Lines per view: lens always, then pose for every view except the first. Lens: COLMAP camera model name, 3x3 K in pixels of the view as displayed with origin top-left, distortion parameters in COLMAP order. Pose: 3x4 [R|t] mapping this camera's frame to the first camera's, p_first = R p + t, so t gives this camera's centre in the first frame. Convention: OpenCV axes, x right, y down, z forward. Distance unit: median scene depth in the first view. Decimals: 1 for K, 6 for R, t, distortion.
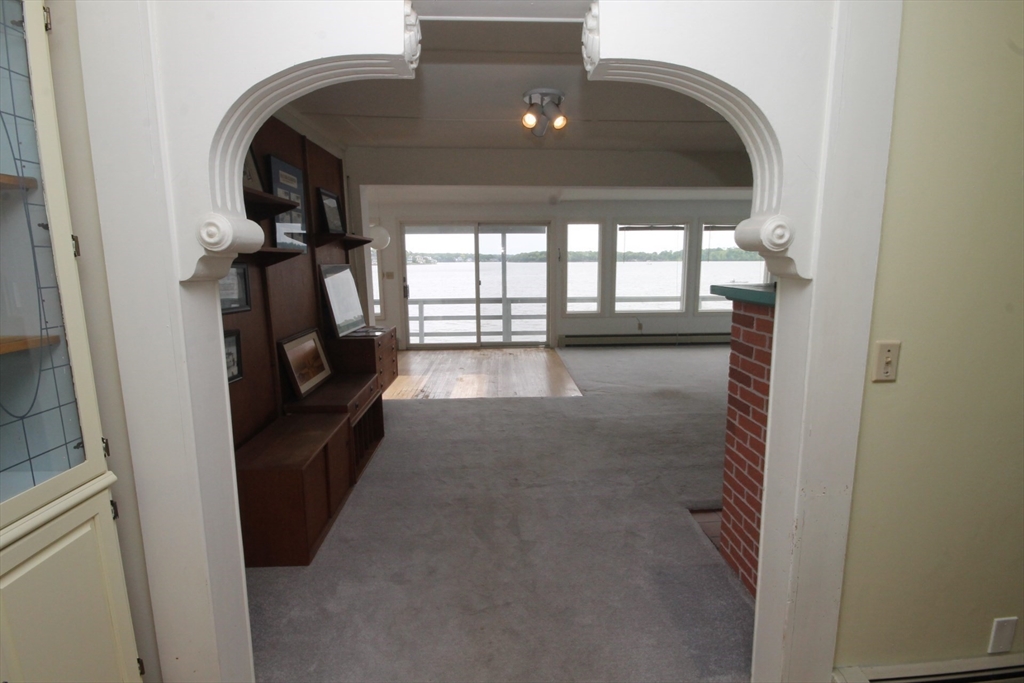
lens RADIAL K [[487.8, 0, 511.9], [0, 487.8, 336.3], [0, 0, 1]] dist [0.002168, 0.000007]
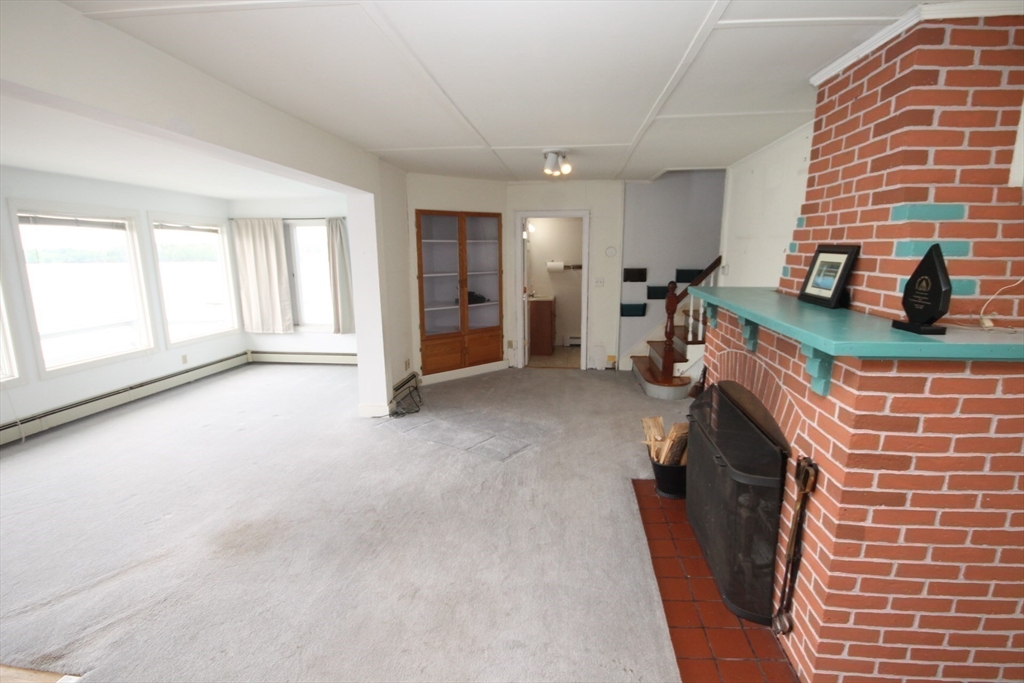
lens RADIAL K [[487.8, 0, 516.1], [0, 487.8, 343.0], [0, 0, 1]] dist [0.002168, 0.000007]
pose [[0.133753, -0.179187, 0.974681, -0.275941], [0.161616, 0.974295, 0.156938, -0.290347], [-0.977748, 0.136533, 0.159274, 1.409825]]
